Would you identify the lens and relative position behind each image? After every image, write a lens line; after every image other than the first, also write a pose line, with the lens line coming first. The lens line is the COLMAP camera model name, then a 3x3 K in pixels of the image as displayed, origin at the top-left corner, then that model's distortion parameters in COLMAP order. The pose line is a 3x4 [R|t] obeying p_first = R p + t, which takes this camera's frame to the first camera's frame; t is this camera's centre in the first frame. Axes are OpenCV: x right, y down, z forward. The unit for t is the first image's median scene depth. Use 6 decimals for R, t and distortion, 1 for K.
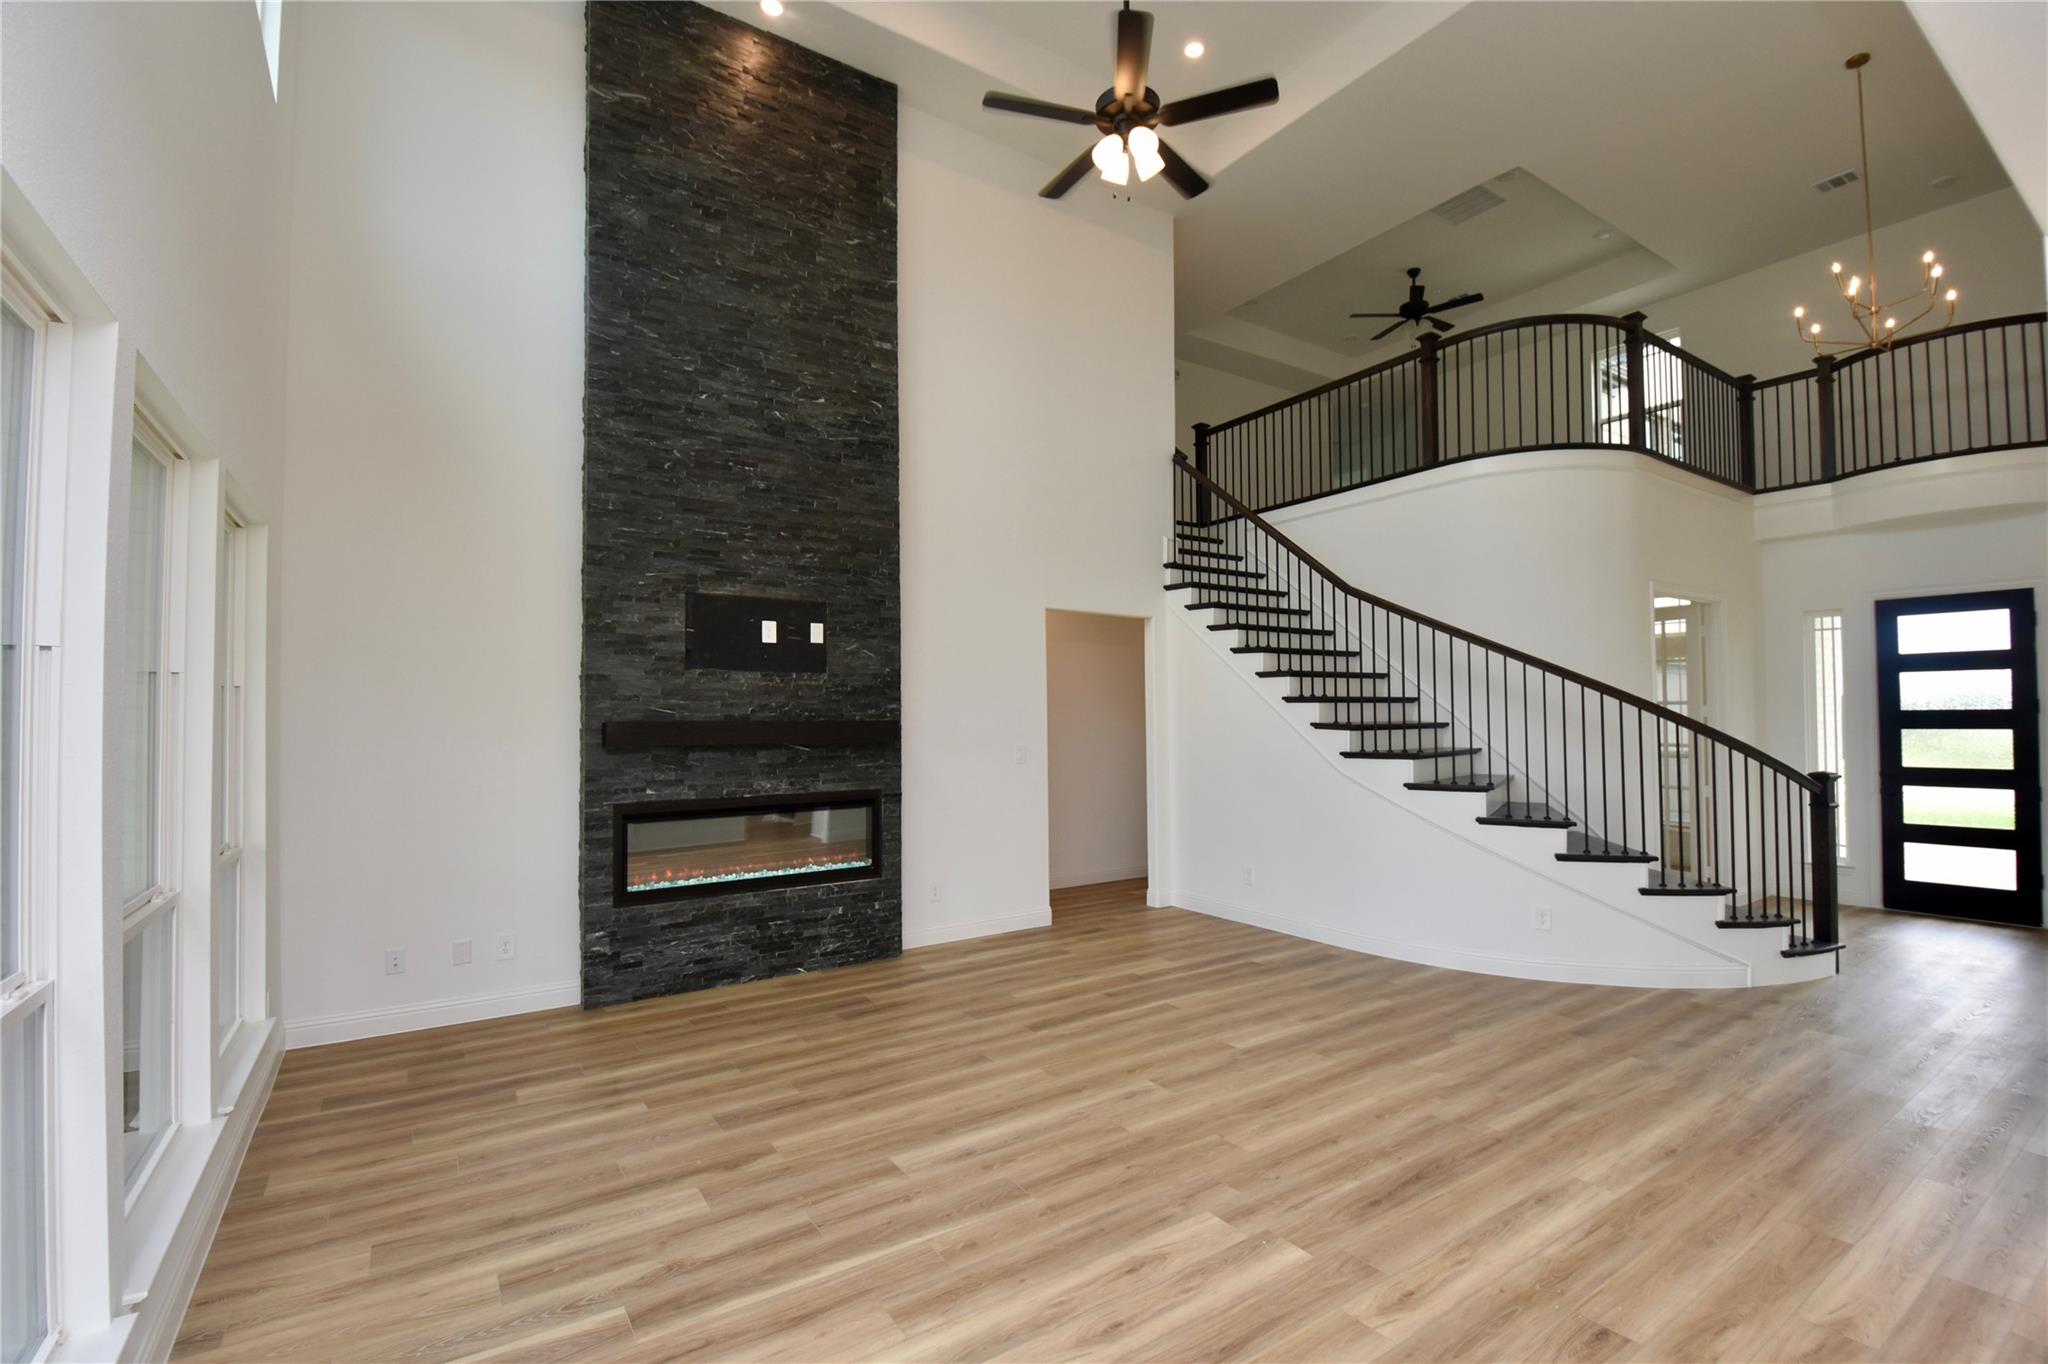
lens RADIAL K [[907.6, 0, 1046.2], [0, 907.6, 686.7], [0, 0, 1]] dist [0.014838, -0.019635]
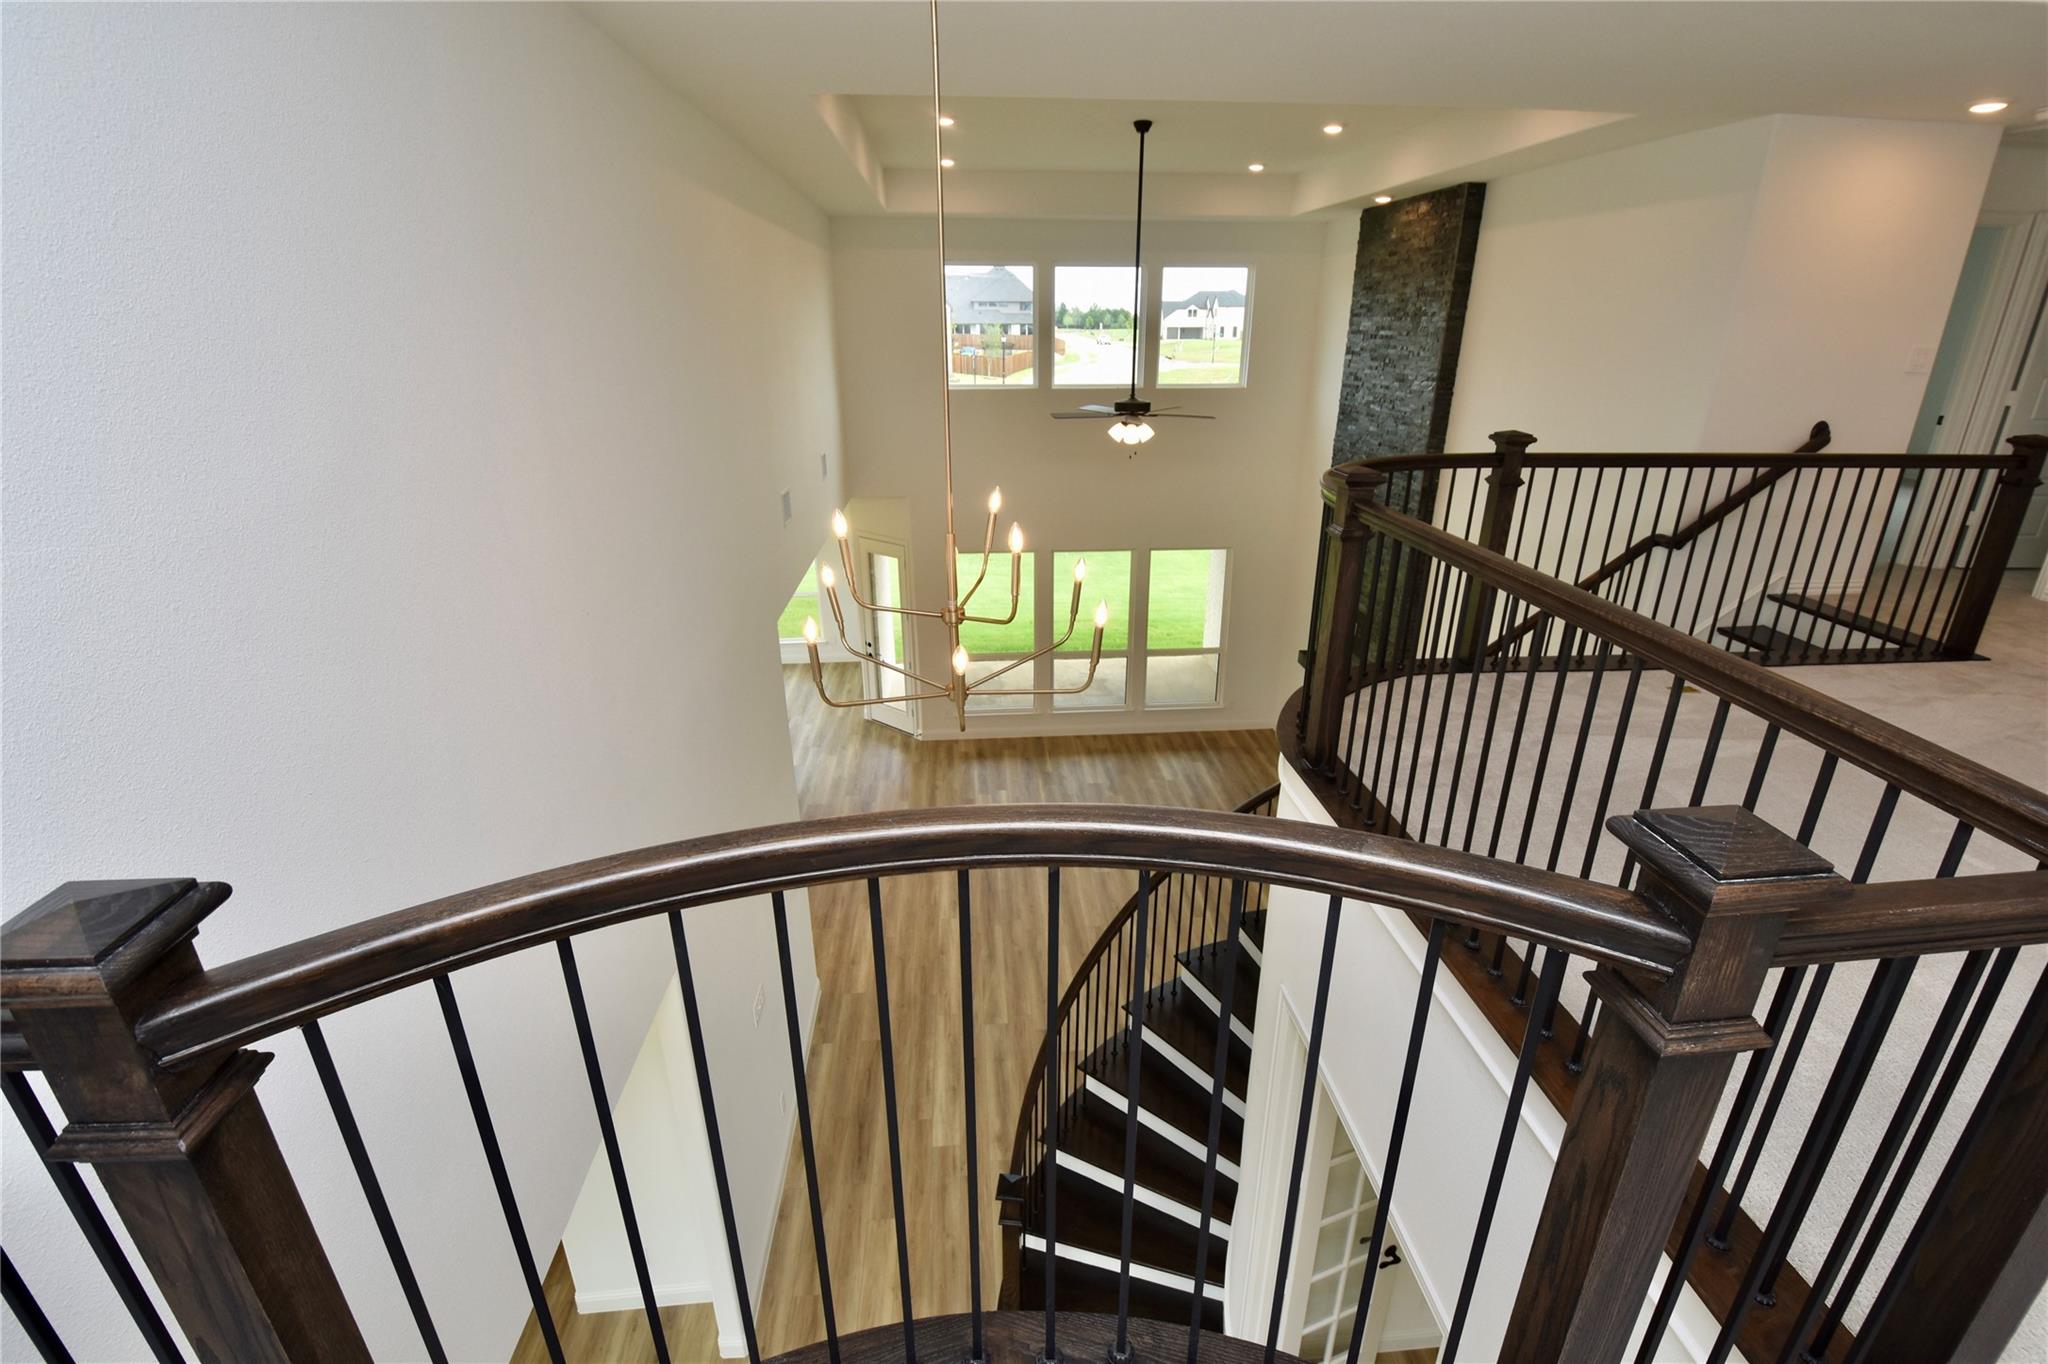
lens RADIAL K [[919.2, 0, 1036.5], [0, 919.2, 688.8], [0, 0, 1]] dist [0.017911, -0.021472]
pose [[-0.500449, 0.323467, -0.803069, 1.471001], [0.030834, 0.933653, 0.356849, -0.625114], [0.865217, 0.153823, -0.477220, 1.462235]]
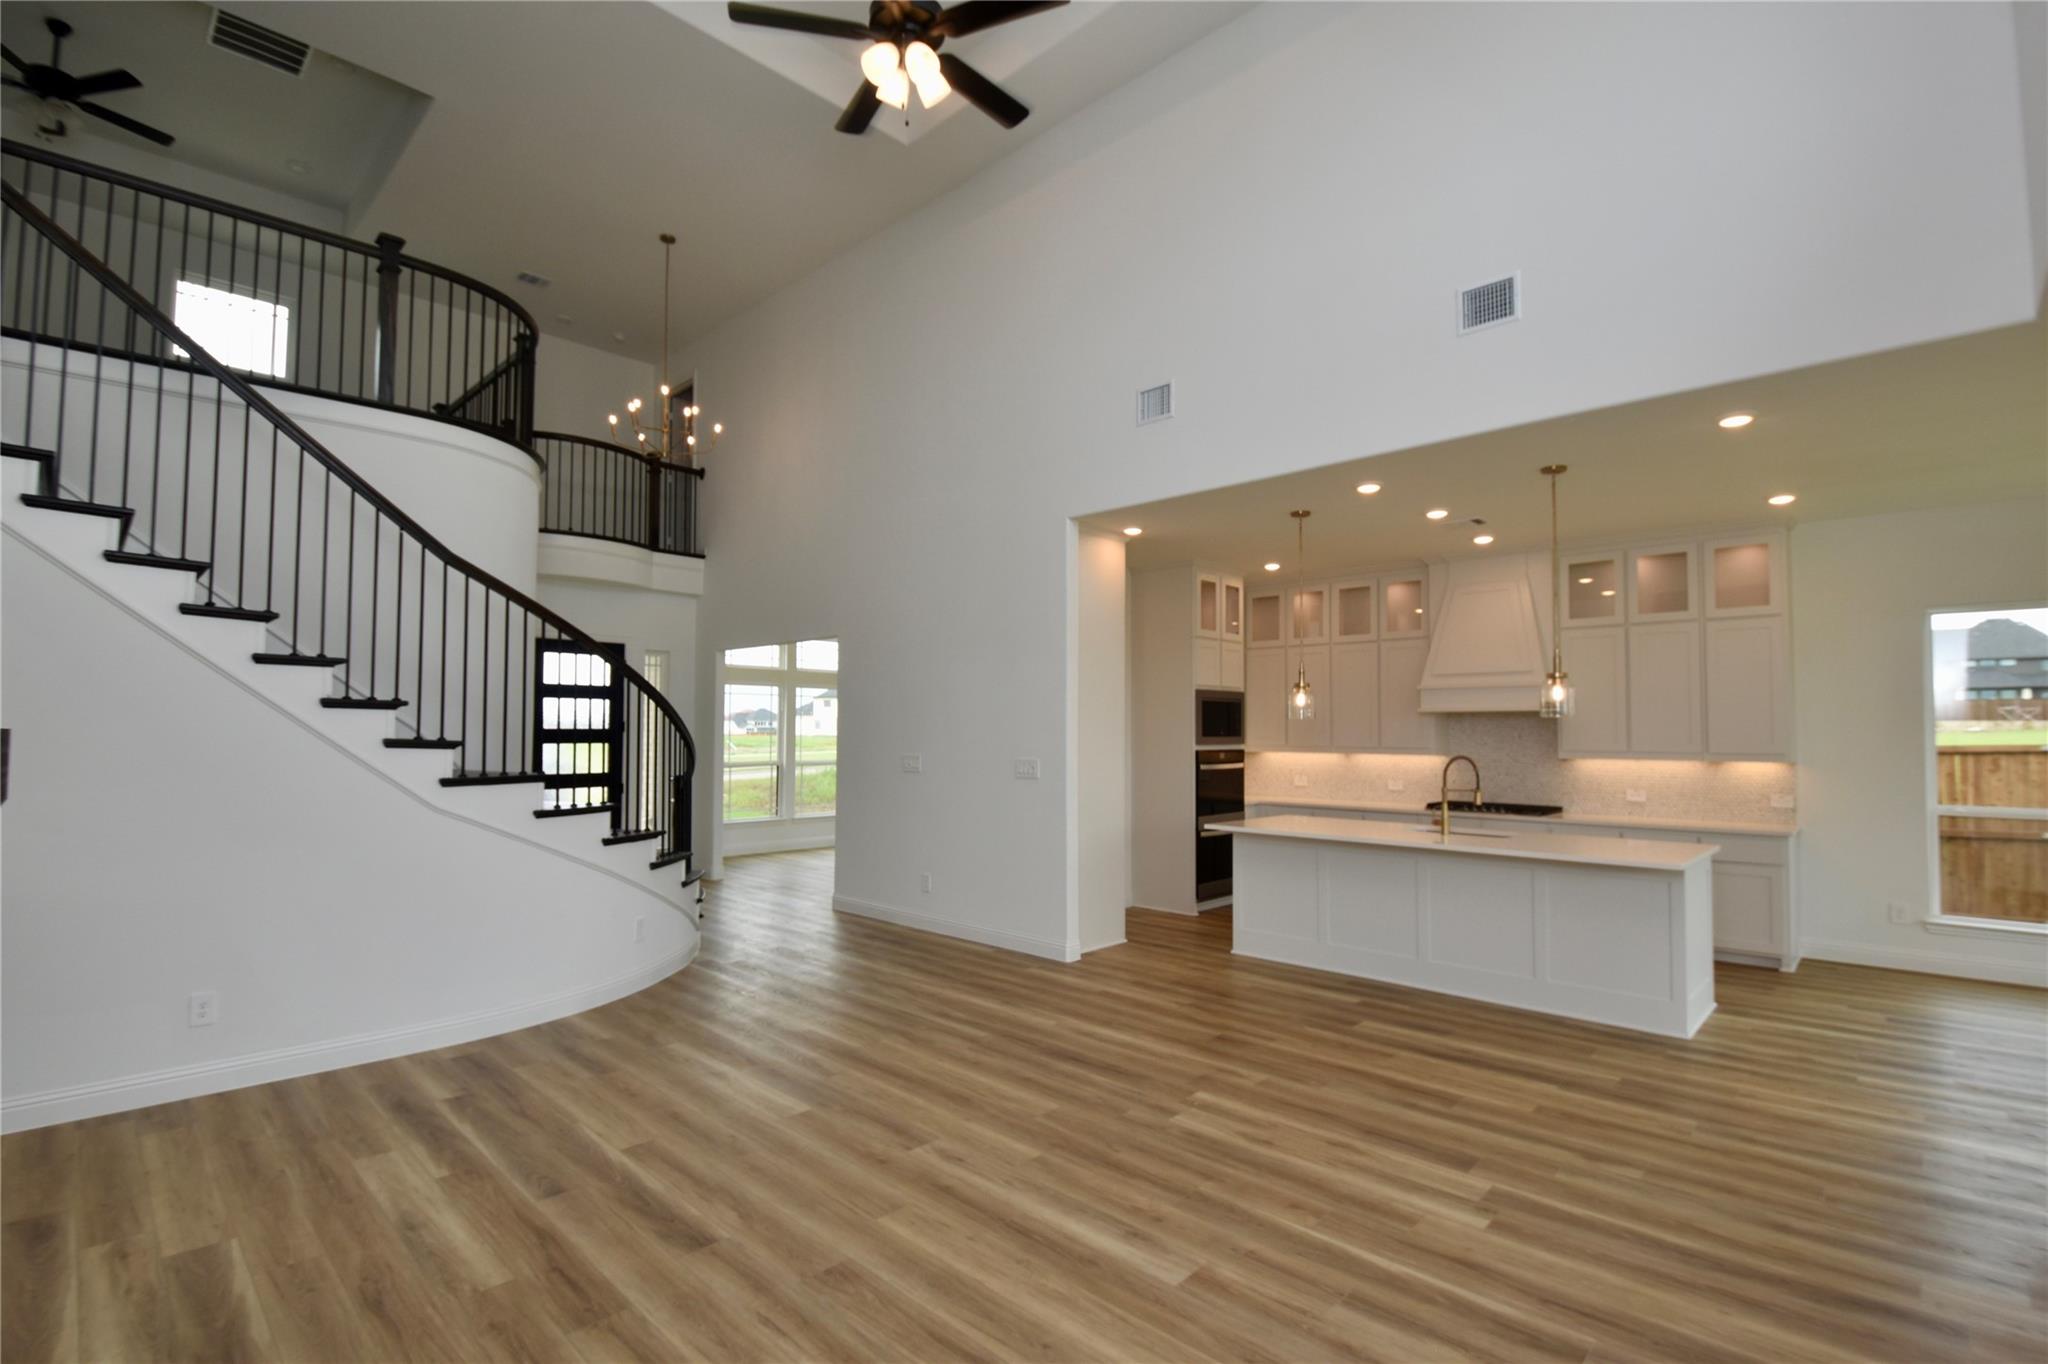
lens RADIAL K [[932.9, 0, 1038.5], [0, 932.9, 694.5], [0, 0, 1]] dist [0.012860, -0.022744]
pose [[-0.203173, 0.044178, 0.978146, -0.631089], [-0.032617, 0.998122, -0.051855, 0.034100], [-0.978600, -0.042439, -0.201350, 0.851919]]
